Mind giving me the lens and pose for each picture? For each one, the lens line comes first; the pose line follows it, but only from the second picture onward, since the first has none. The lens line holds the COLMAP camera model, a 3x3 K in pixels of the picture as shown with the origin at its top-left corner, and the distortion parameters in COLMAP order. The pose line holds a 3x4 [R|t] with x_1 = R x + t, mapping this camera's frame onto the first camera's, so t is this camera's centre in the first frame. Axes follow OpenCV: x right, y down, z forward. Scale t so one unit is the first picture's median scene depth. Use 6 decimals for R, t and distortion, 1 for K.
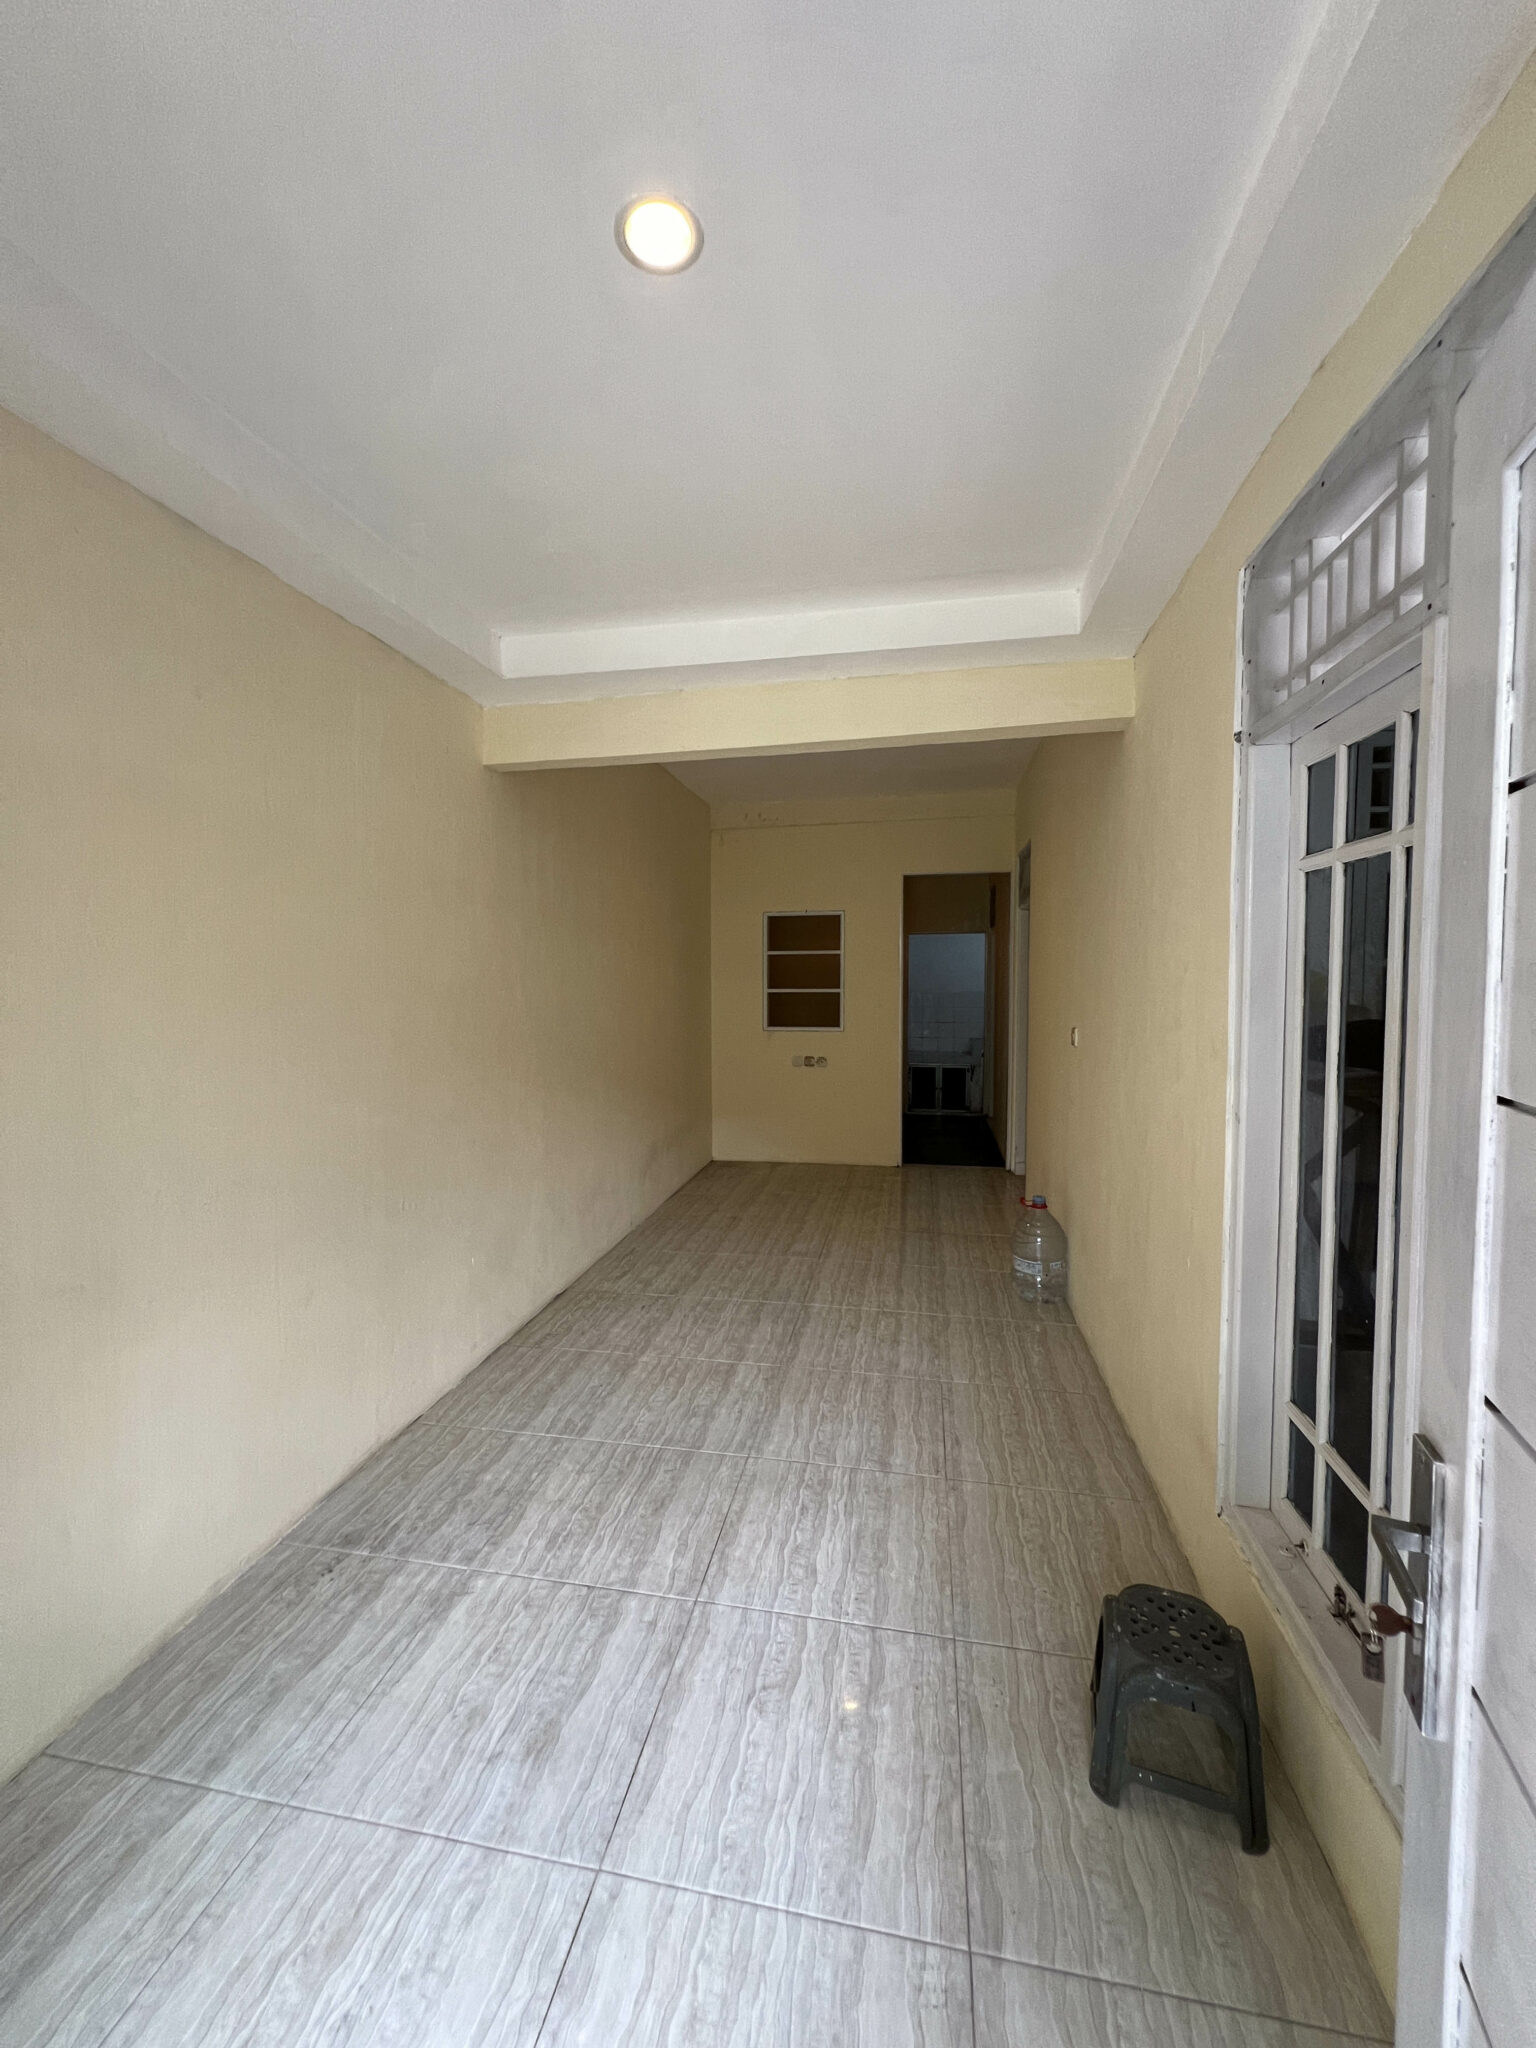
lens RADIAL K [[820.1, 0, 756.4], [0, 820.1, 1013.0], [0, 0, 1]] dist [-0.000214, 0.000373]
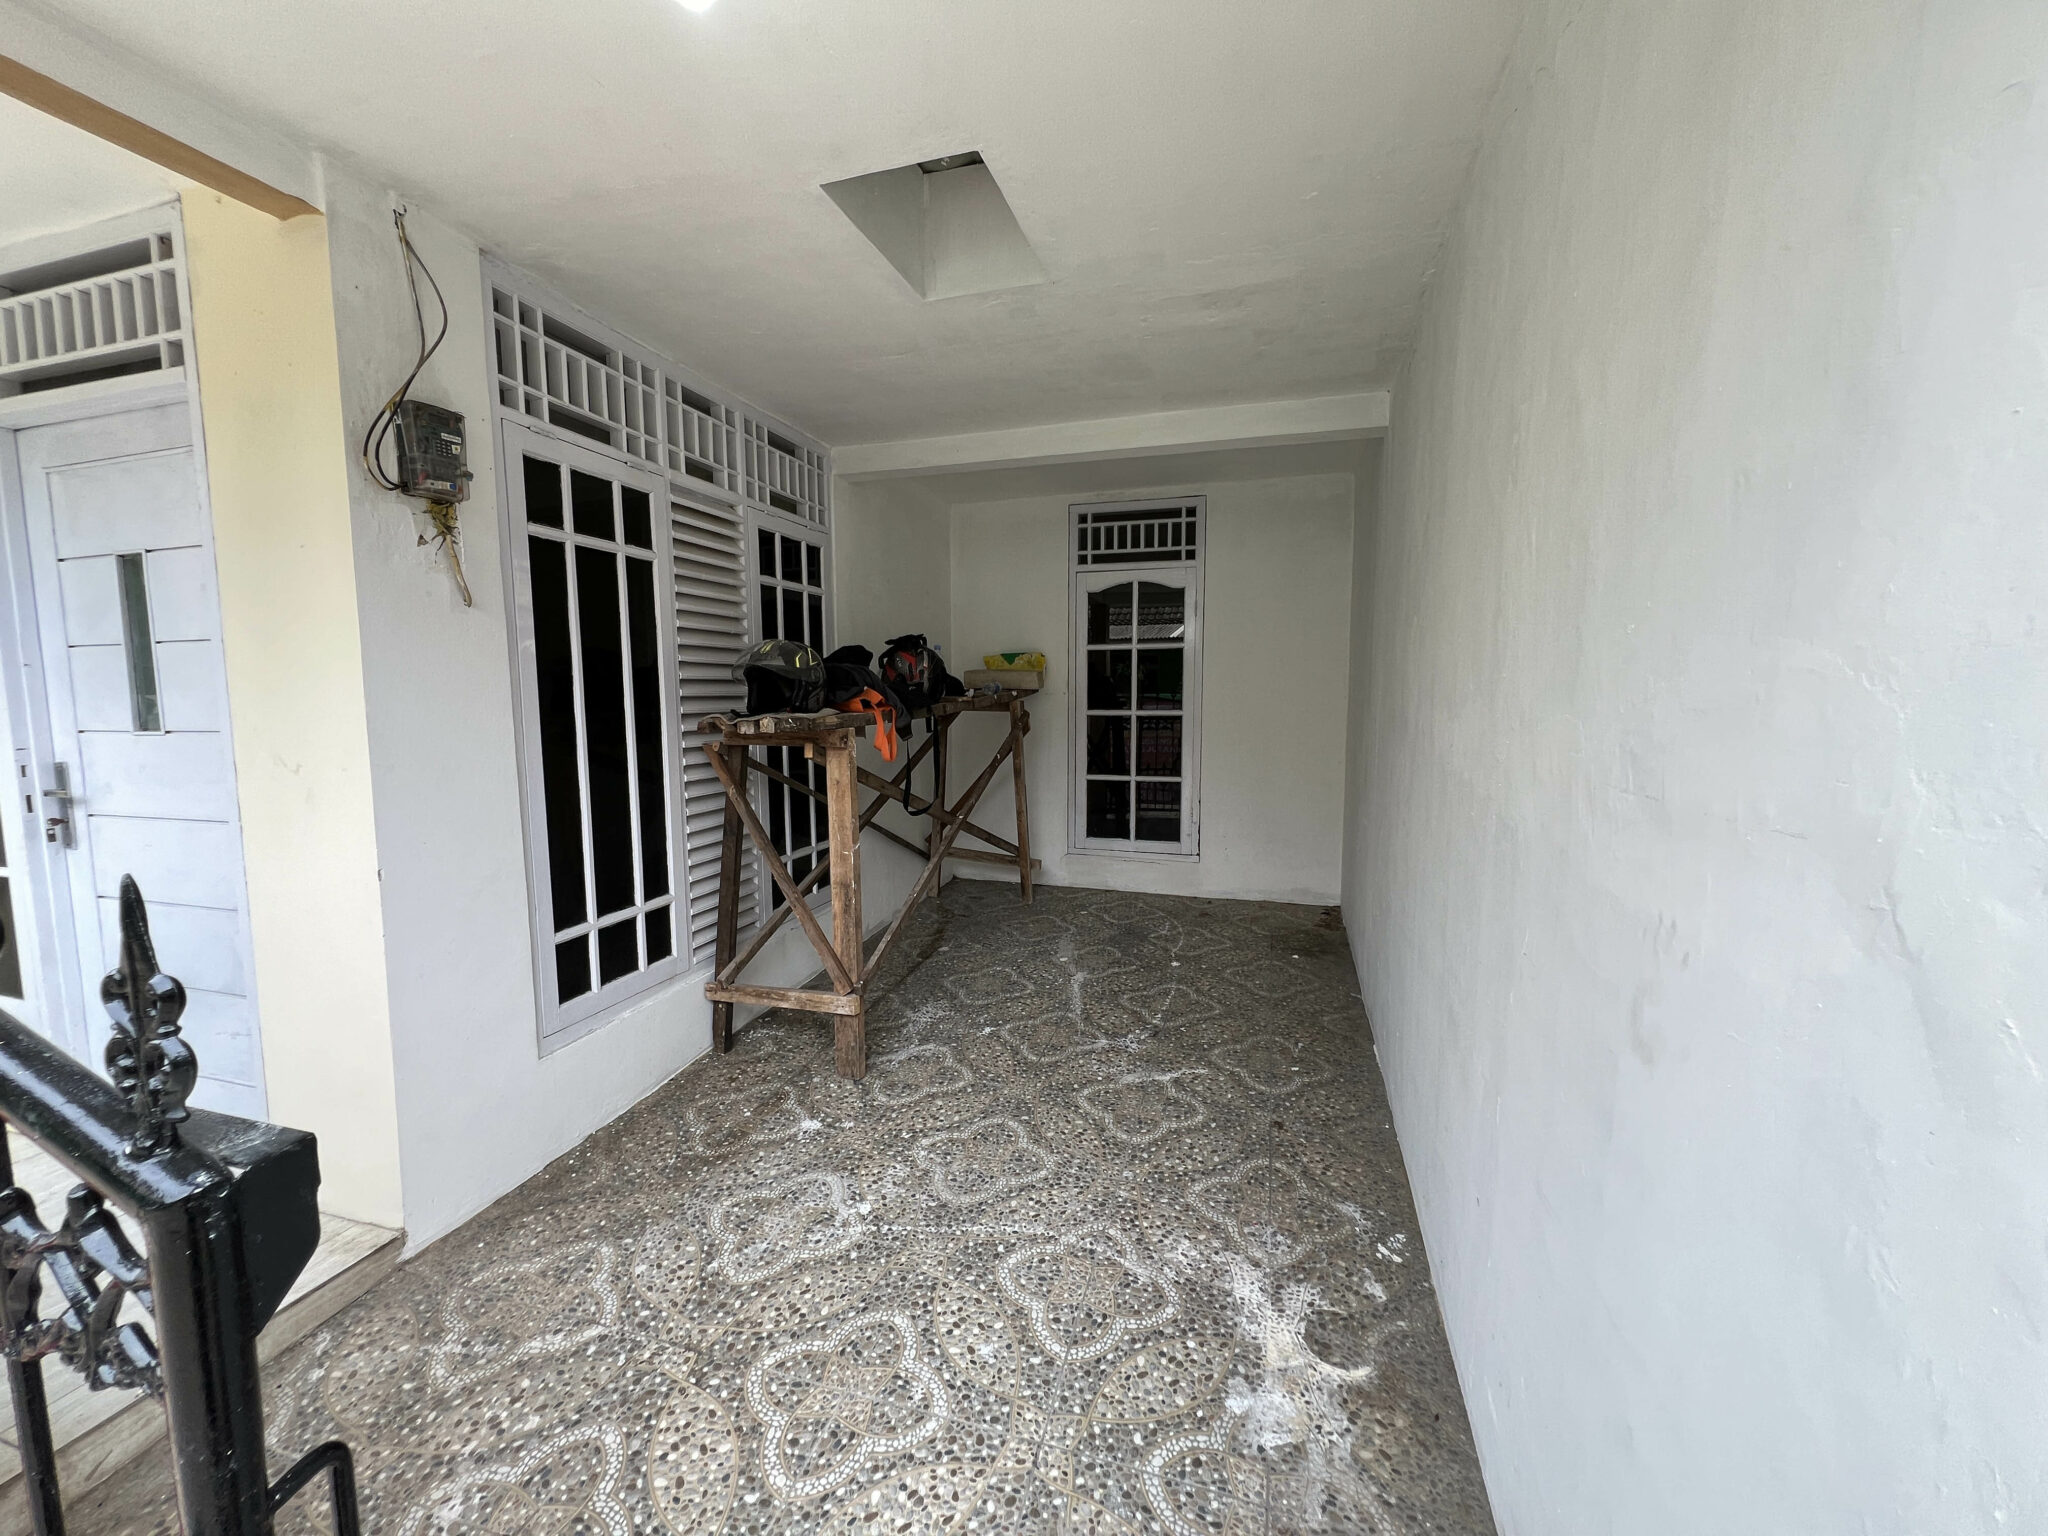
lens RADIAL K [[820.1, 0, 1032.7], [0, 820.1, 774.1], [0, 0, 1]] dist [-0.000214, 0.000373]
pose [[-0.996053, 0.003950, 0.088668, -0.192704], [0.017551, 0.988048, 0.153144, 0.014188], [-0.087003, 0.154096, -0.984218, 1.593405]]
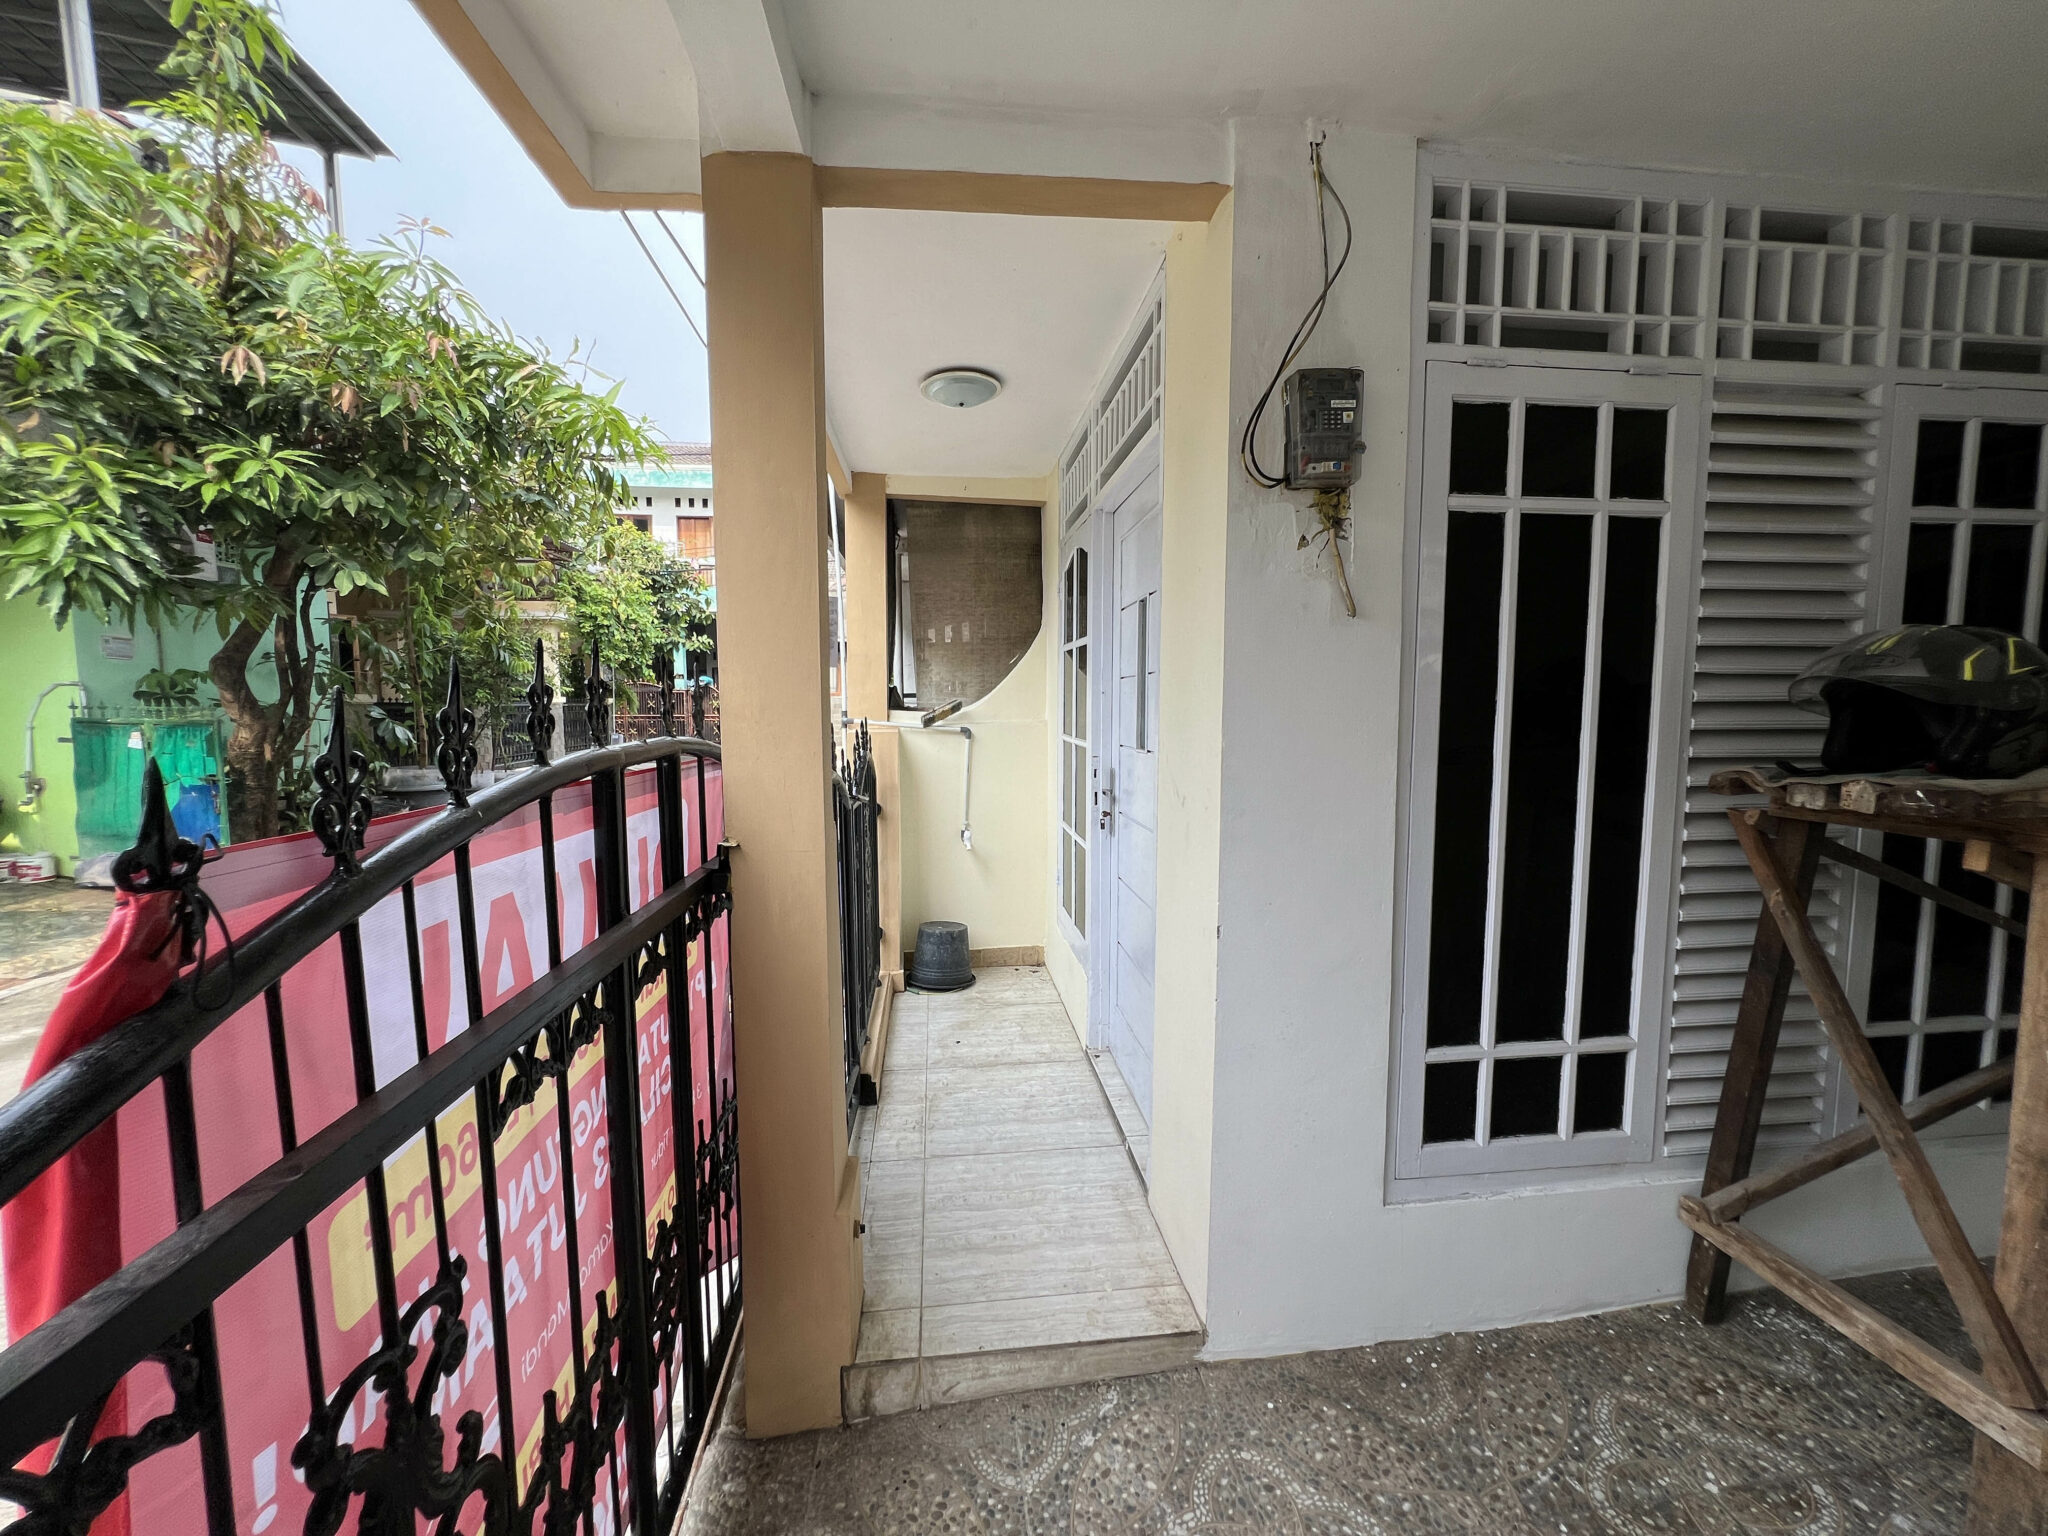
lens RADIAL K [[820.1, 0, 1016.0], [0, 820.1, 773.6], [0, 0, 1]] dist [-0.000214, 0.000373]
pose [[-0.301773, -0.073257, 0.950561, -0.101083], [0.057309, 0.993847, 0.094787, 0.010605], [-0.951656, 0.083080, -0.295718, 1.256263]]
